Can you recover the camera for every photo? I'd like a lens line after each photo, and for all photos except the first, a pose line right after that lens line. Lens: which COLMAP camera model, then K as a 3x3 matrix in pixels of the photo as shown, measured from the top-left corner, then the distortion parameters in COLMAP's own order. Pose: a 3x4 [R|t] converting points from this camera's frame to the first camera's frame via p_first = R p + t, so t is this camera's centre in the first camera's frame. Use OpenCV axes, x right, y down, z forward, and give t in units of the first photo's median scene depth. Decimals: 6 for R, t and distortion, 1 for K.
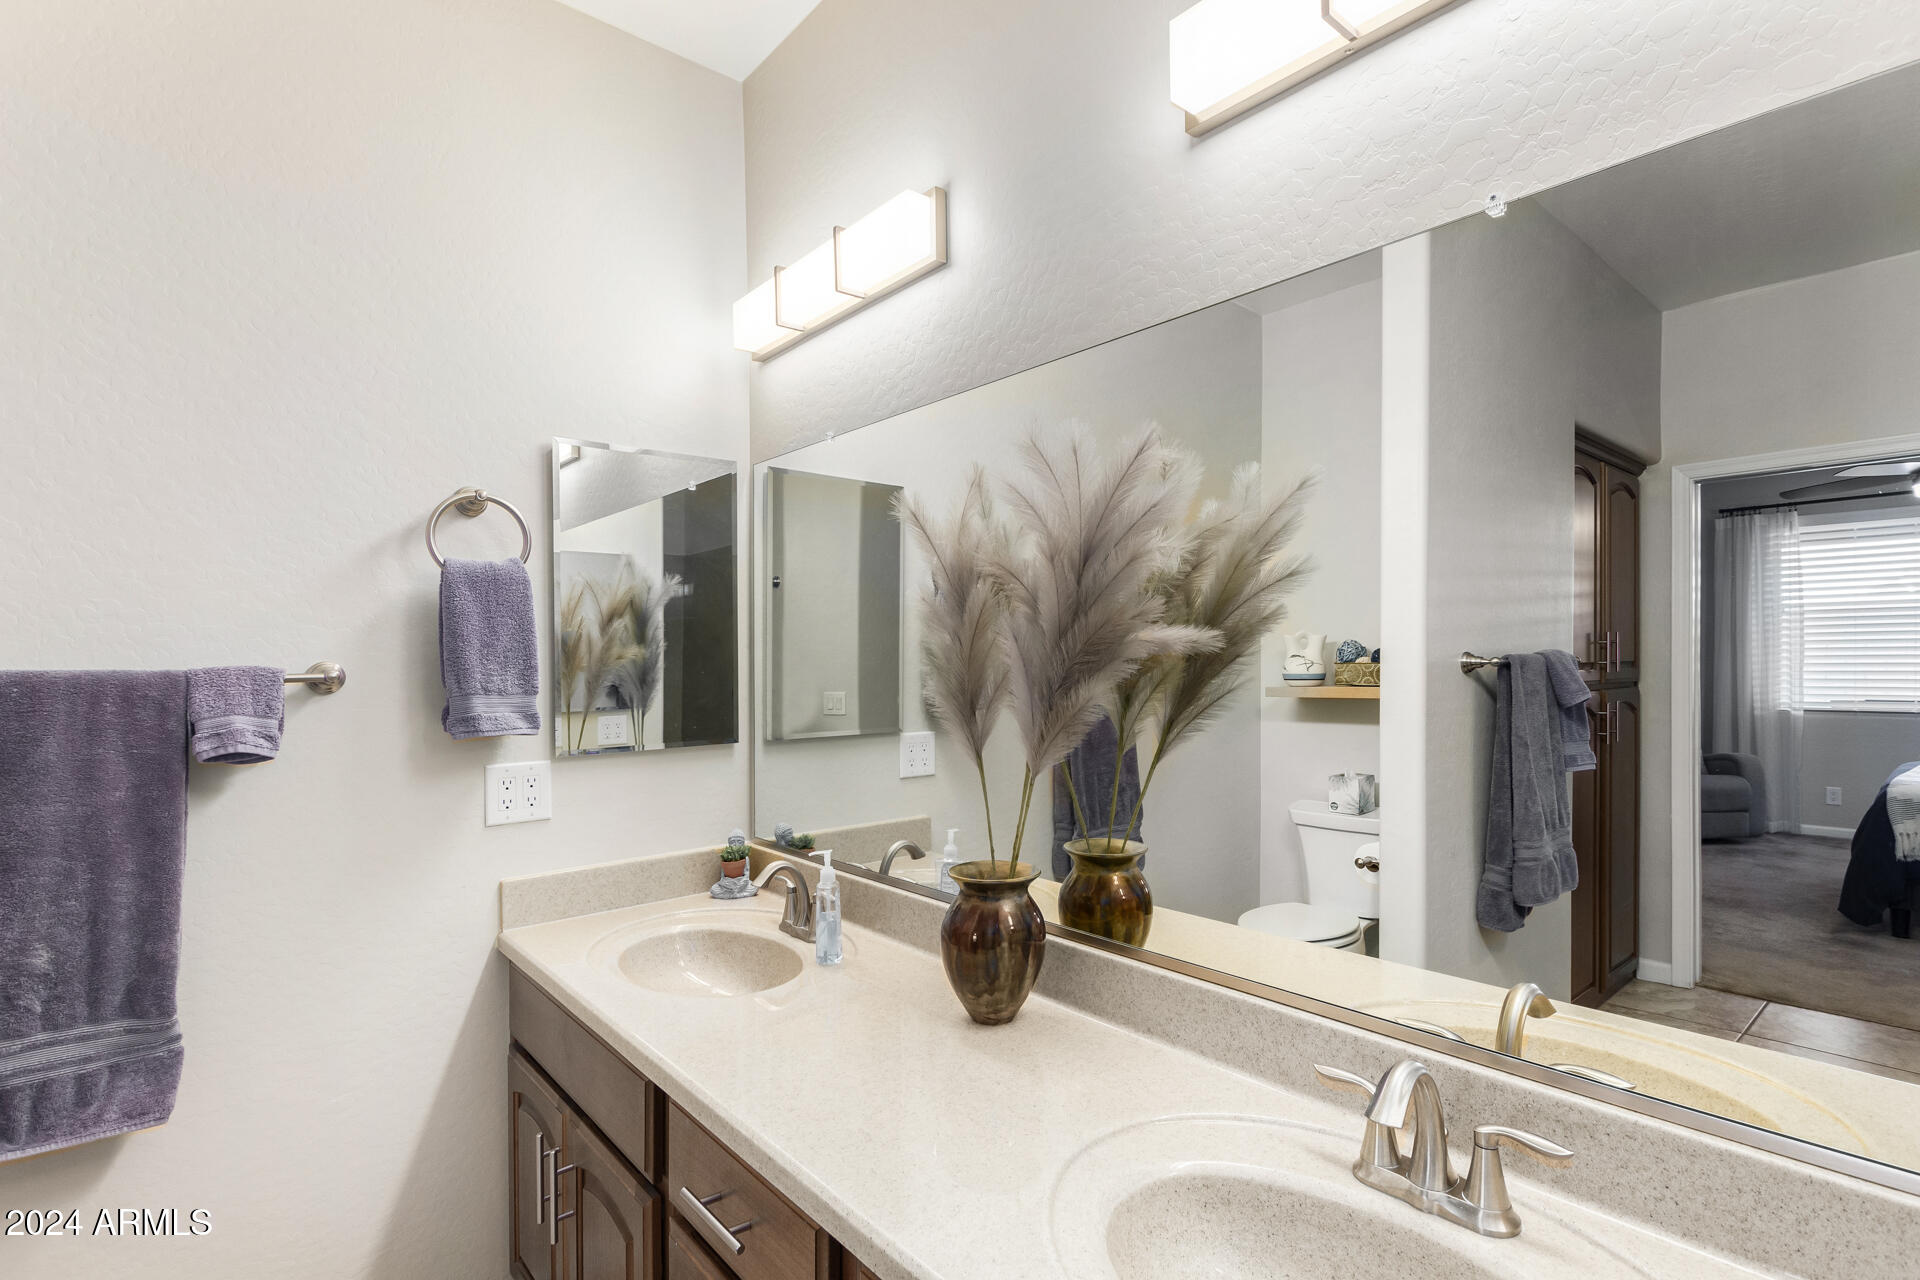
lens RADIAL K [[915.5, 0, 977.8], [0, 915.5, 646.9], [0, 0, 1]] dist [0.019335, -0.009726]
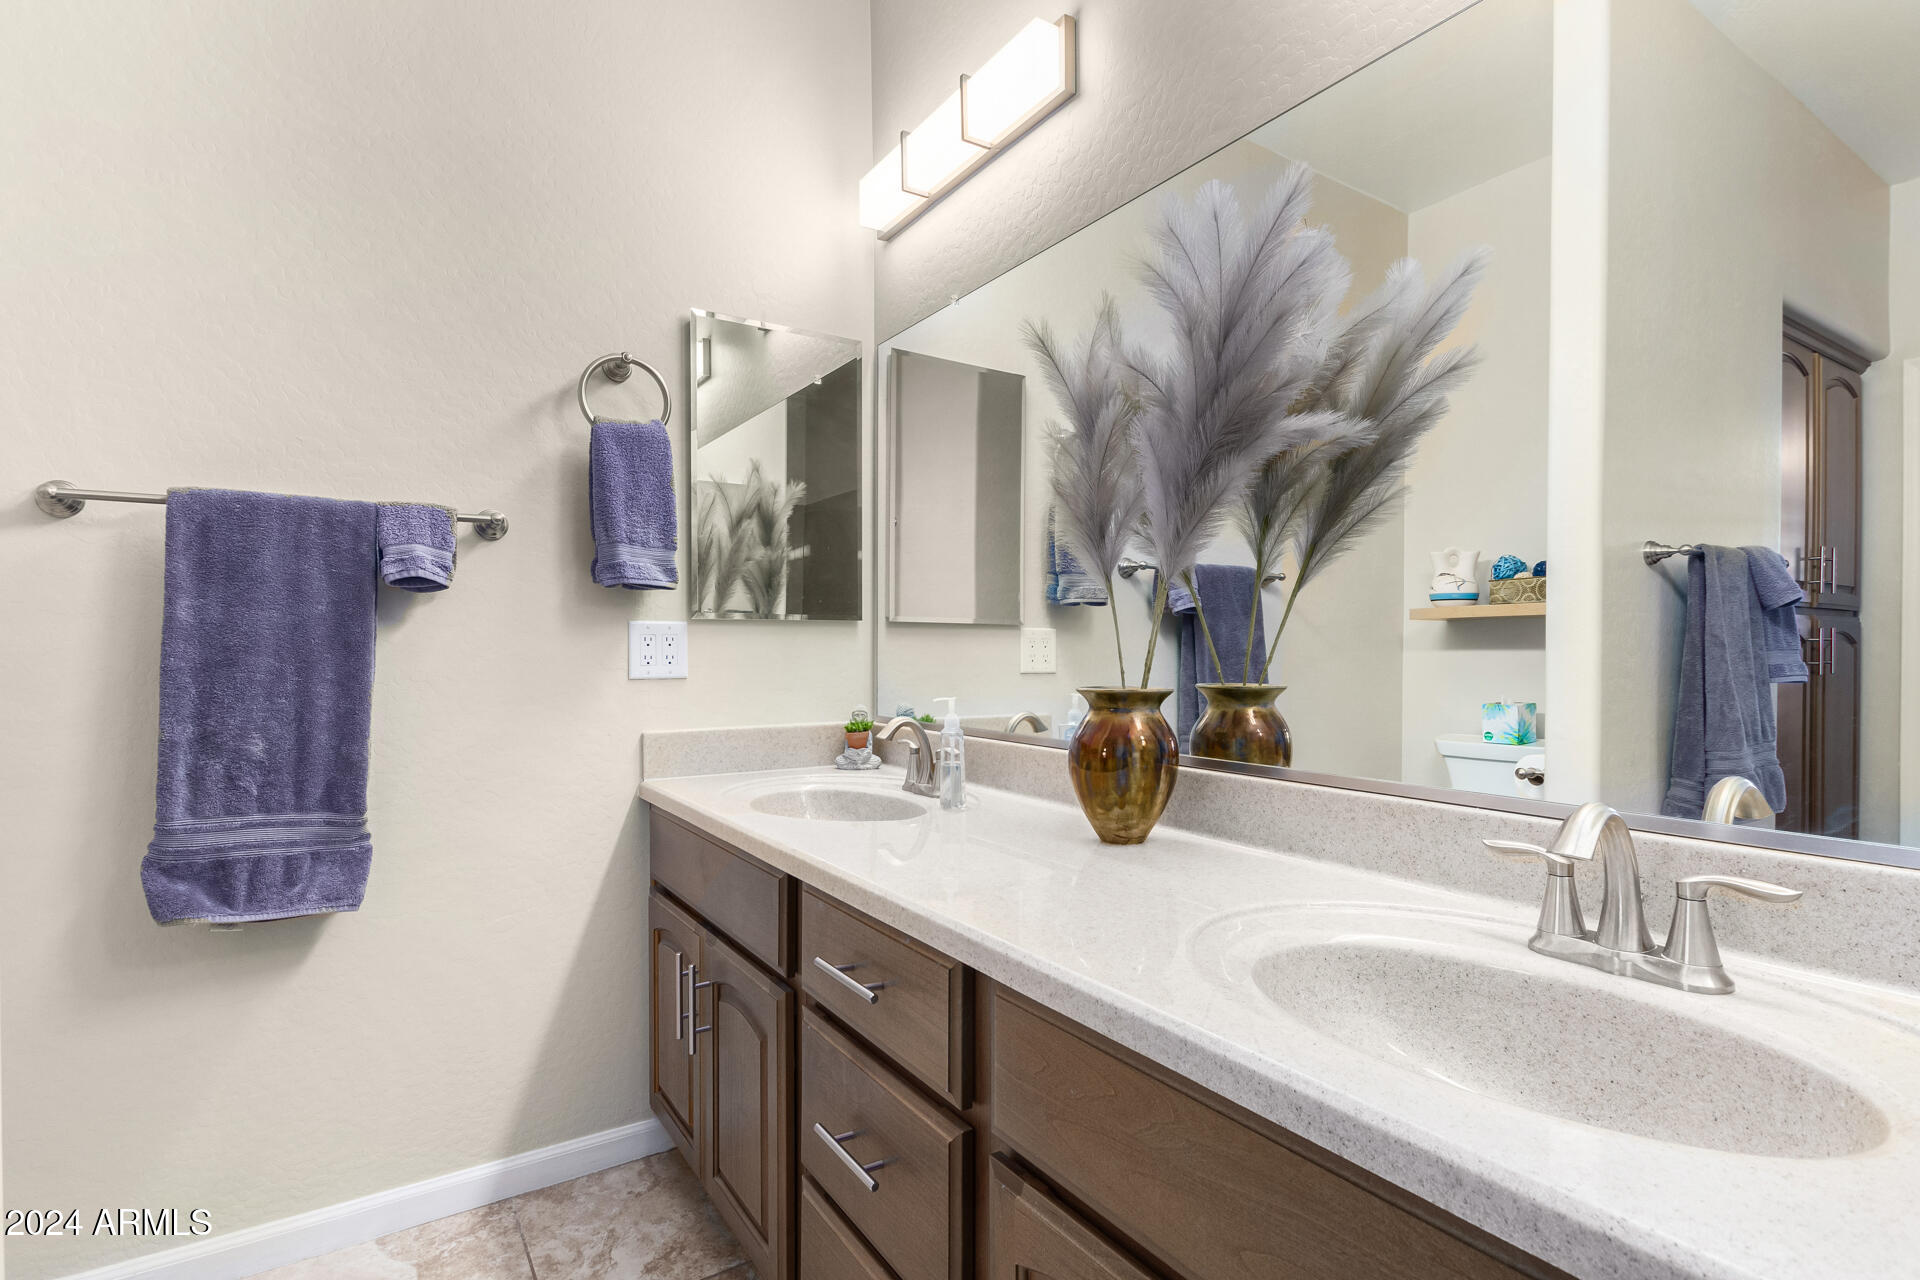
lens RADIAL K [[929.8, 0, 960.0], [0, 929.8, 640.0], [0, 0, 1]] dist [0.008943, -0.000579]
pose [[0.990368, 0.004250, -0.138397, -0.015887], [-0.004598, 0.999987, -0.002197, 0.168216], [0.138386, 0.002812, 0.990374, 0.001063]]
